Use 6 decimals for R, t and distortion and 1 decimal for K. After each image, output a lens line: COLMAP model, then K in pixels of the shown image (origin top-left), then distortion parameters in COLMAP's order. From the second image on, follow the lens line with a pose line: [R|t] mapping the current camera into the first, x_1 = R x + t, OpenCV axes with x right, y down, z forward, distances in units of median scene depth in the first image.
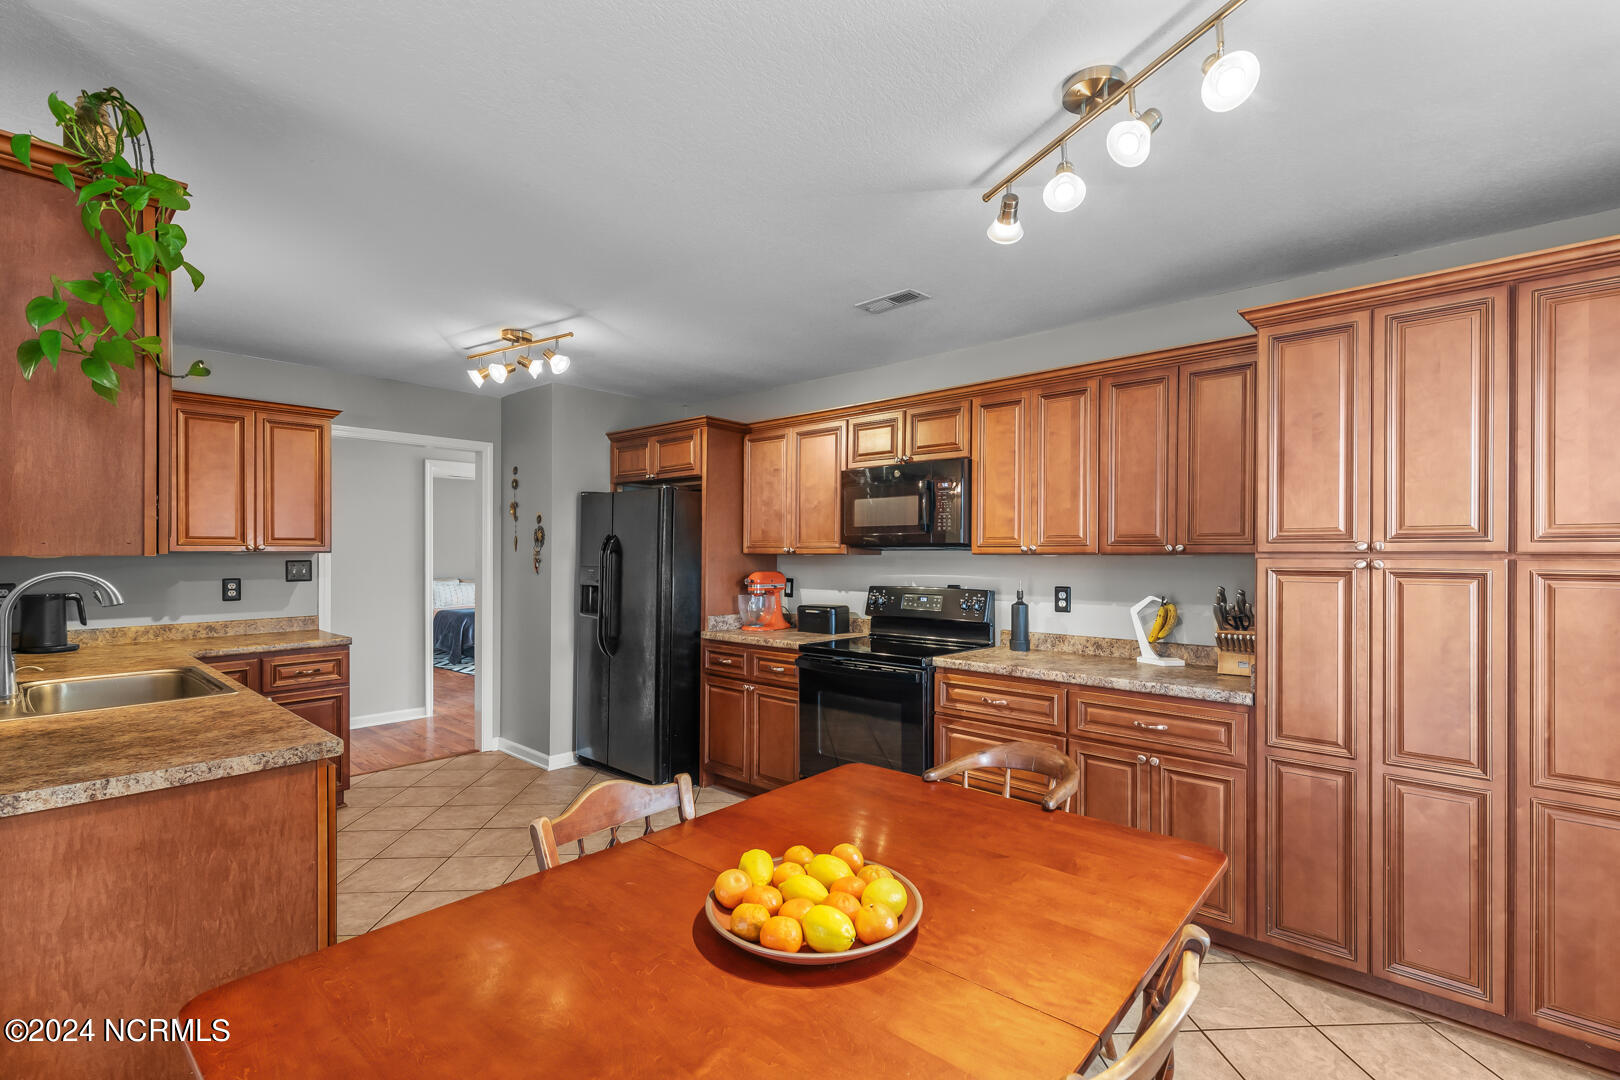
lens RADIAL K [[733.9, 0, 824.2], [0, 733.9, 551.3], [0, 0, 1]] dist [0.004475, -0.000364]
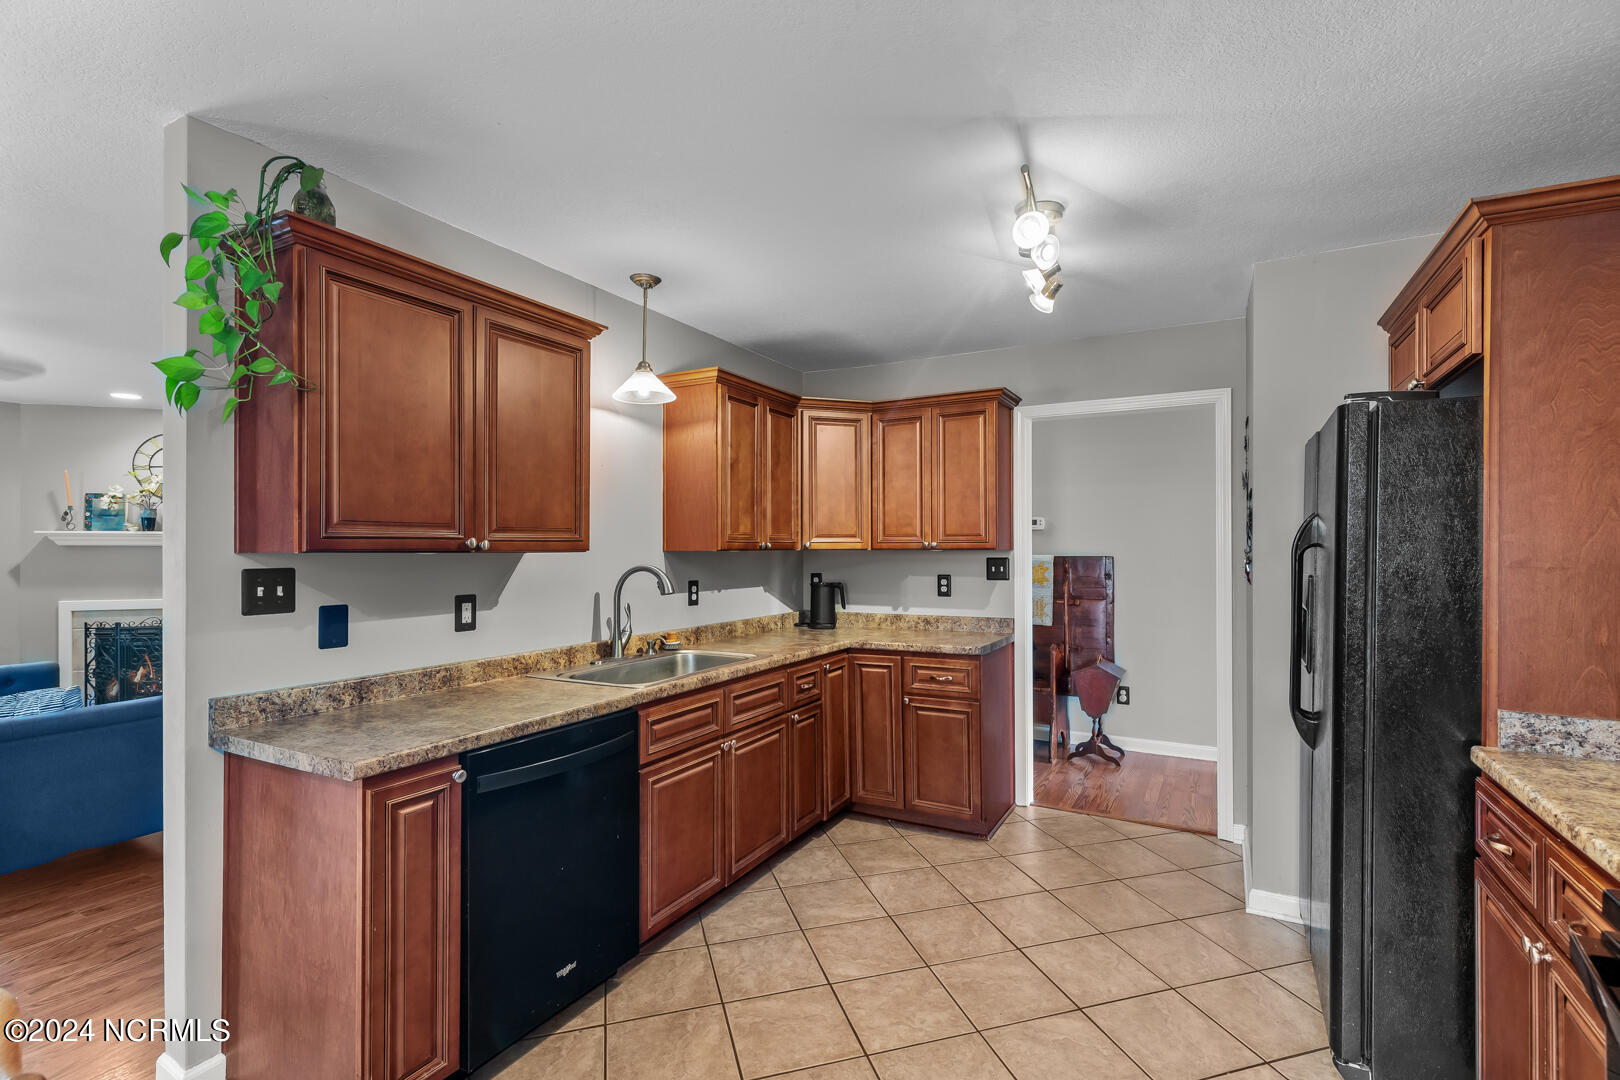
lens RADIAL K [[733.9, 0, 820.6], [0, 733.9, 542.5], [0, 0, 1]] dist [0.004475, -0.000364]
pose [[0.241334, -0.011123, -0.970378, 0.173024], [0.004432, 0.999937, -0.010360, 0.002013], [0.970432, -0.001800, 0.241368, 0.692397]]
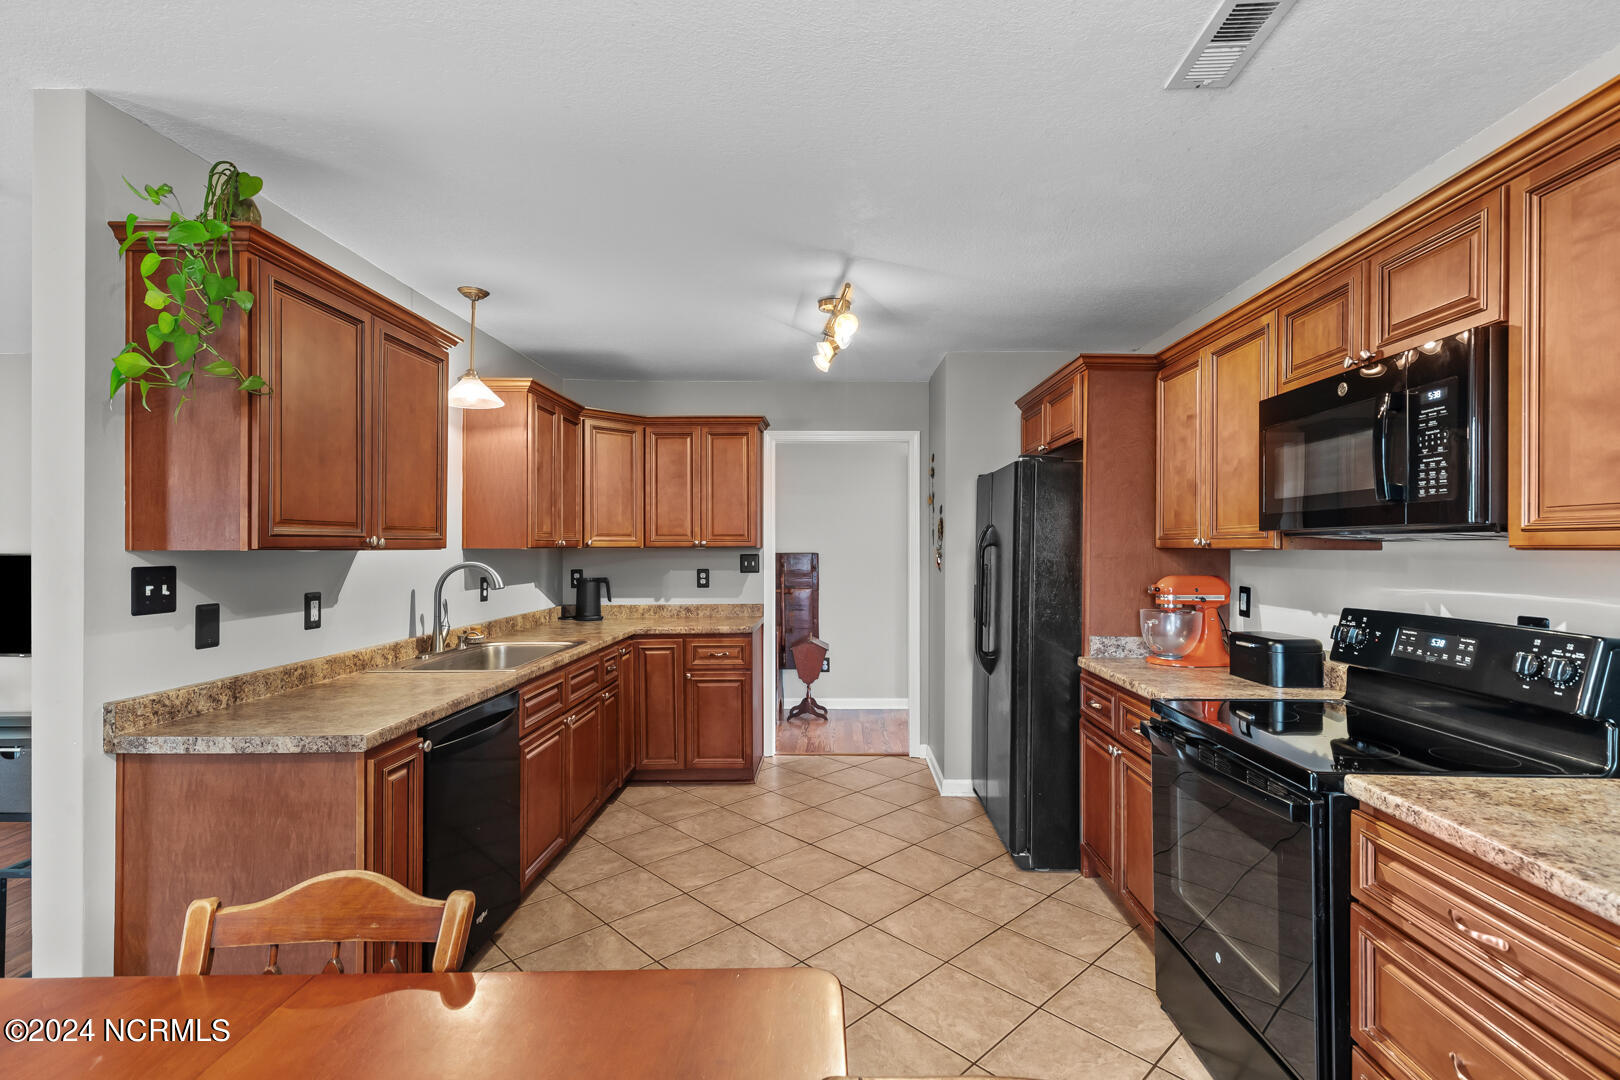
lens RADIAL K [[733.9, 0, 819.9], [0, 733.9, 539.1], [0, 0, 1]] dist [0.004475, -0.000364]
pose [[0.657583, -0.009937, -0.753316, 0.259377], [0.003556, 0.999943, -0.010086, 0.001108], [0.753373, 0.003954, 0.657581, 0.422592]]
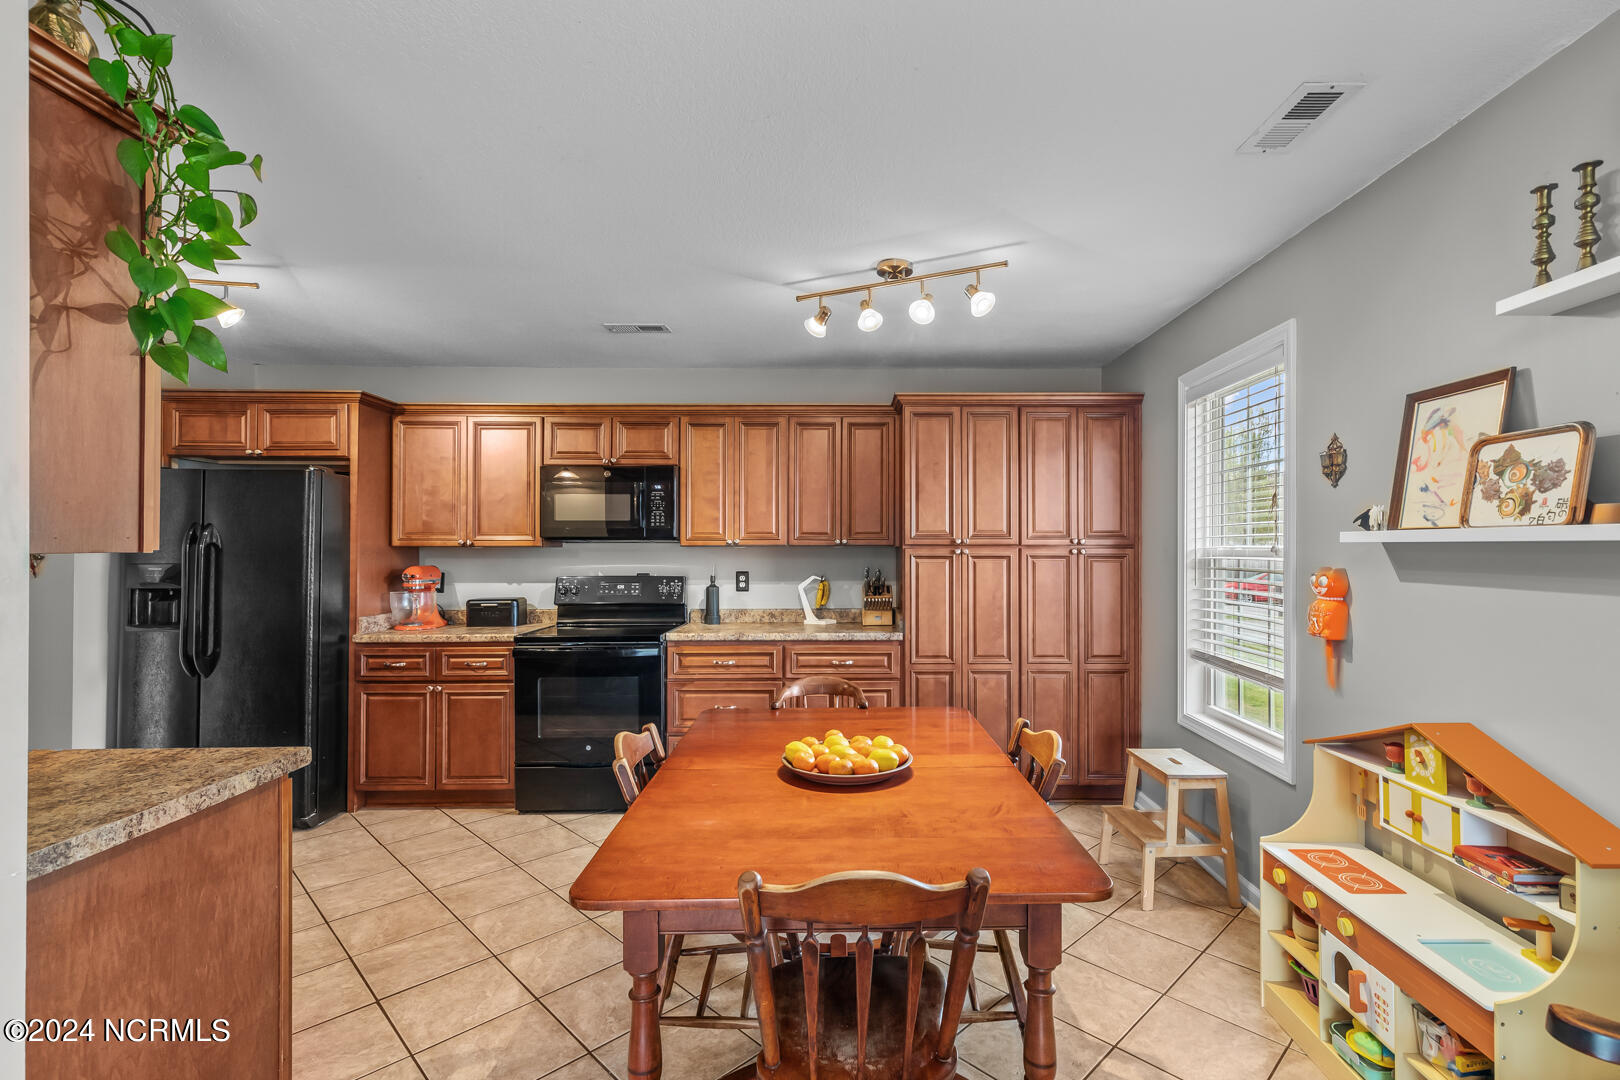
lens RADIAL K [[733.9, 0, 862.2], [0, 733.9, 538.7], [0, 0, 1]] dist [0.004475, -0.000364]
pose [[0.735870, 0.004255, 0.677110, -0.405748], [-0.000690, 0.999984, -0.005534, -0.002262], [-0.677123, 0.003605, 0.735861, -0.086250]]
